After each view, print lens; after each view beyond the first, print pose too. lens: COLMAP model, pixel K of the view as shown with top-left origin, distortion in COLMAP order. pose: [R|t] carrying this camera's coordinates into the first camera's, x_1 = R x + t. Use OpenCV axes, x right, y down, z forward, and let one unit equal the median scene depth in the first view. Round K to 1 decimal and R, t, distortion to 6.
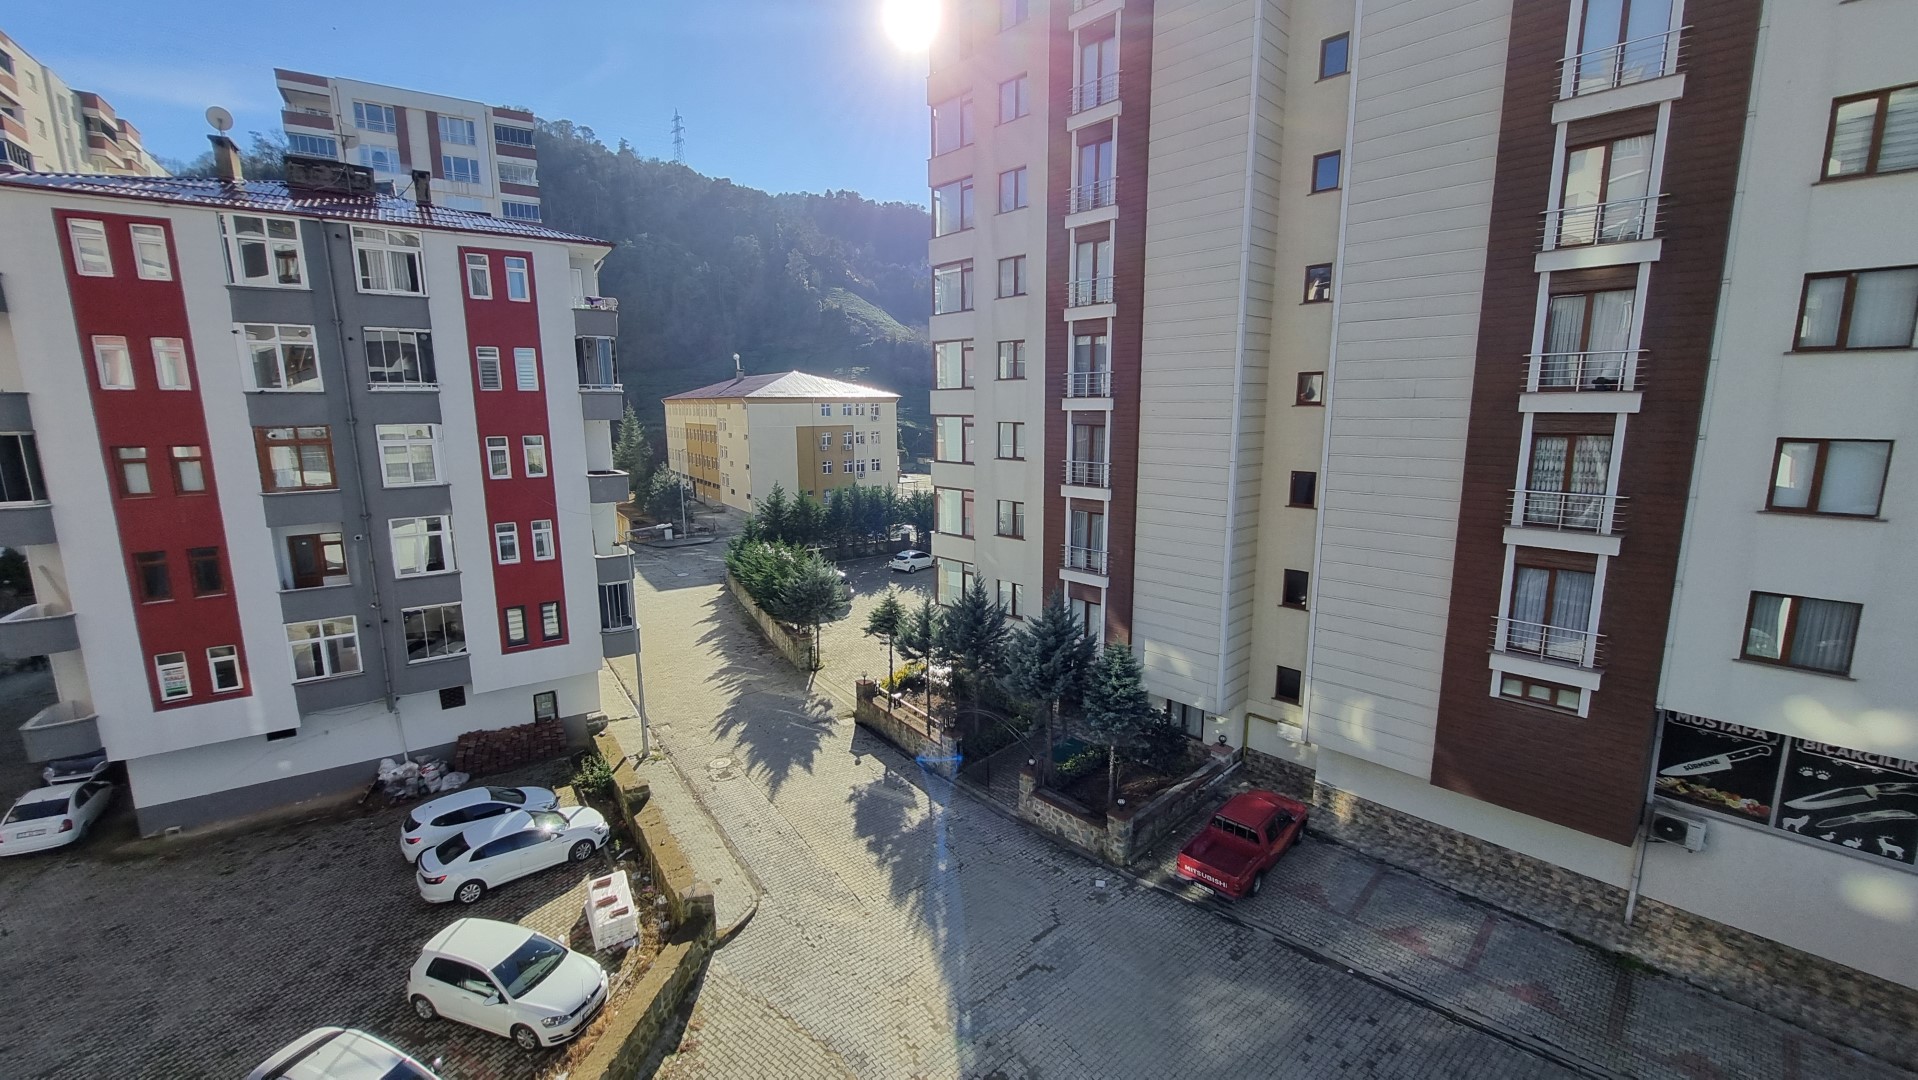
lens RADIAL K [[746.7, 0, 933.8], [0, 746.7, 525.6], [0, 0, 1]] dist [0.000387, -0.002877]
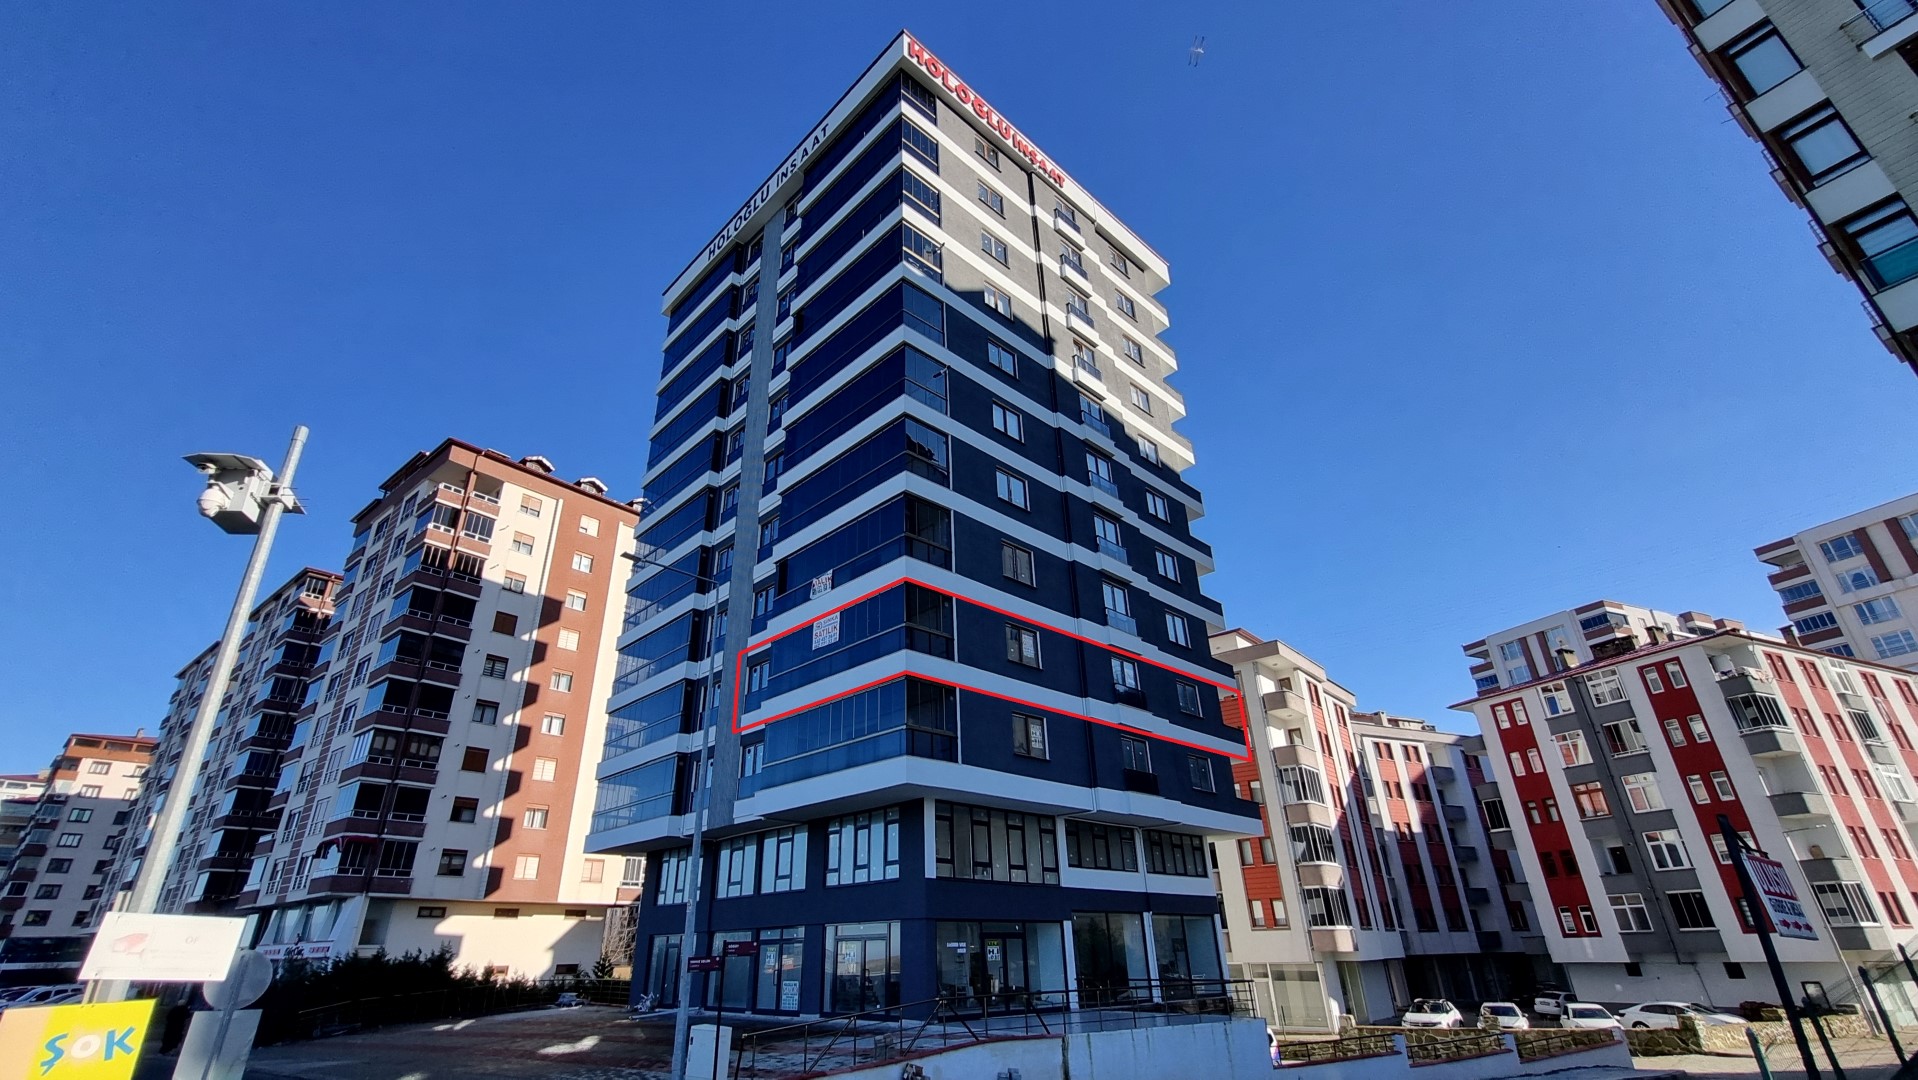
lens RADIAL K [[841.0, 0, 940.5], [0, 841.0, 545.0], [0, 0, 1]] dist [-0.000248, 0.000208]
pose [[-0.145074, -0.422651, -0.894606, 1.444974], [-0.139861, 0.903853, -0.404338, 0.383388], [0.979486, 0.066461, -0.190238, -0.245154]]
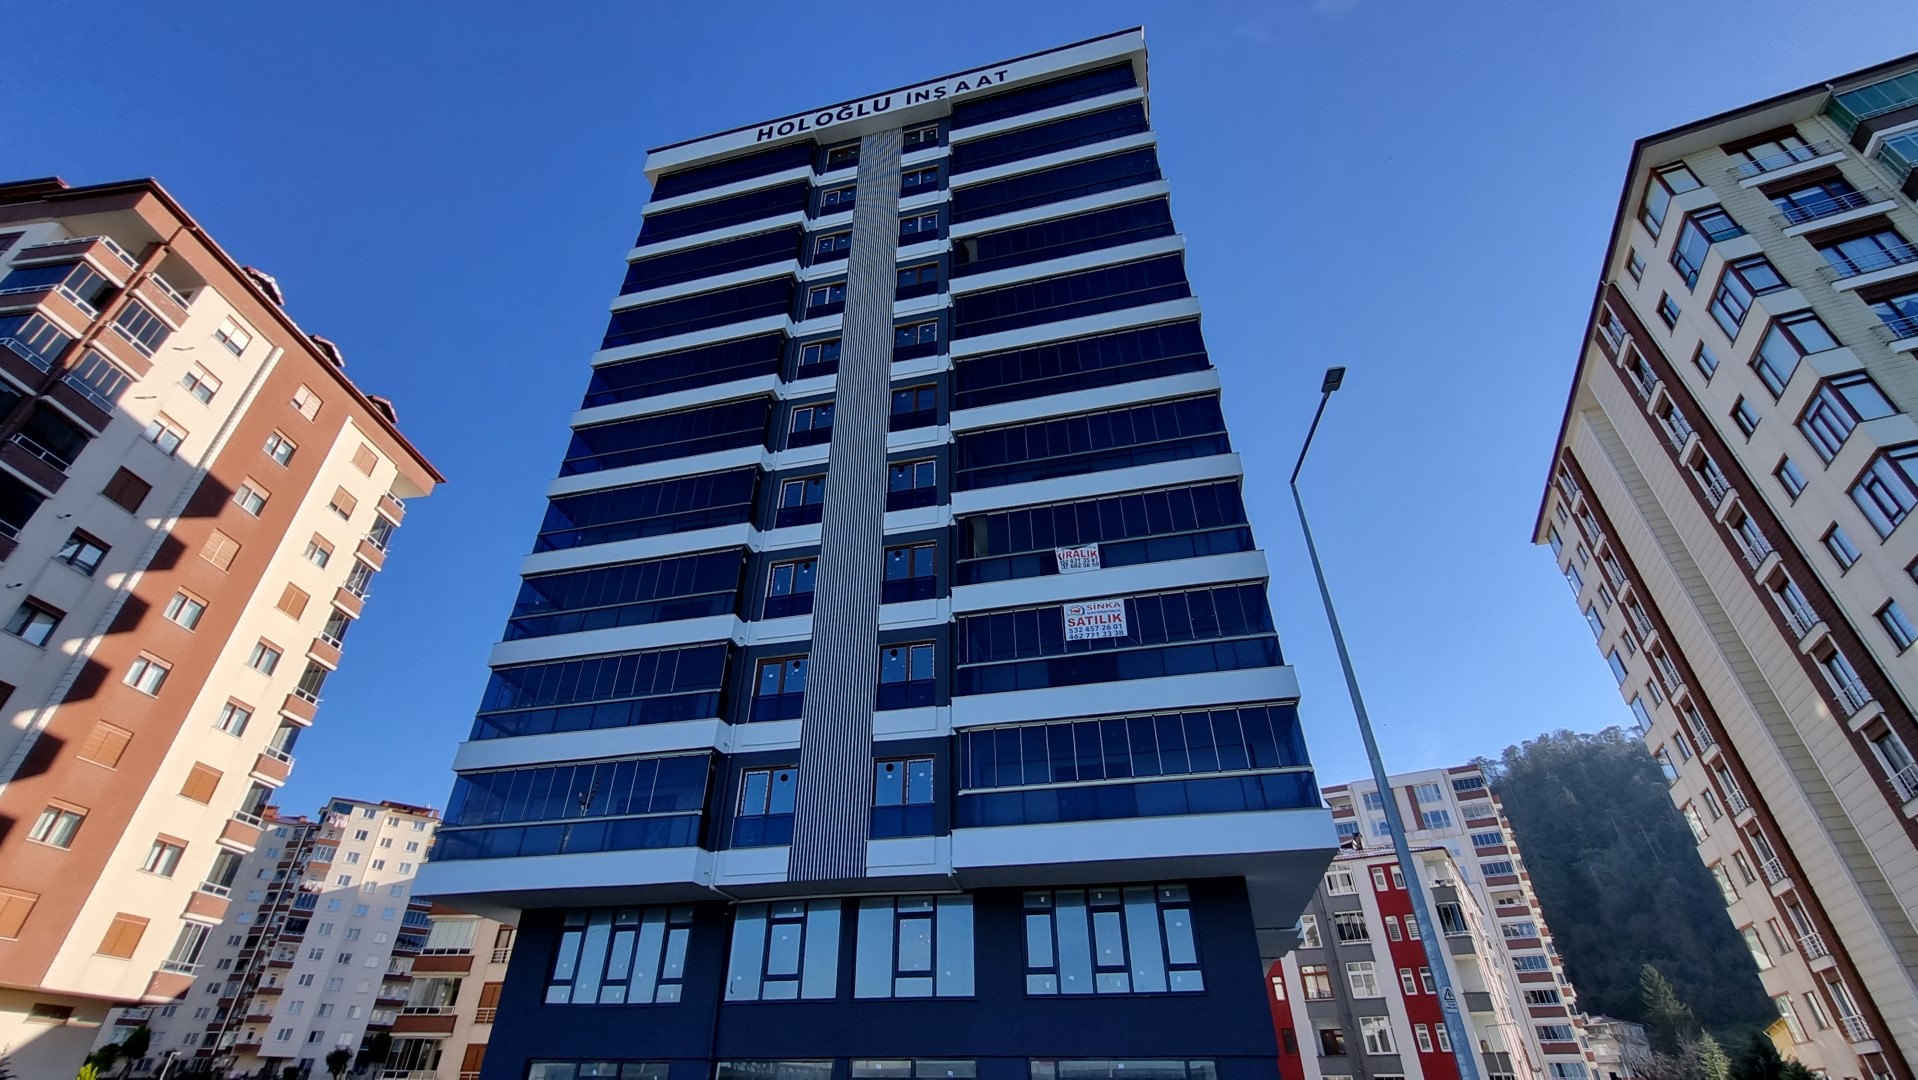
lens RADIAL K [[841.0, 0, 940.5], [0, 841.0, 545.0], [0, 0, 1]] dist [-0.000248, 0.000208]
pose [[0.405927, -0.504512, -0.762031, 1.045035], [-0.160447, 0.781526, -0.602888, 0.495951], [0.899711, 0.366994, 0.236295, -0.884000]]
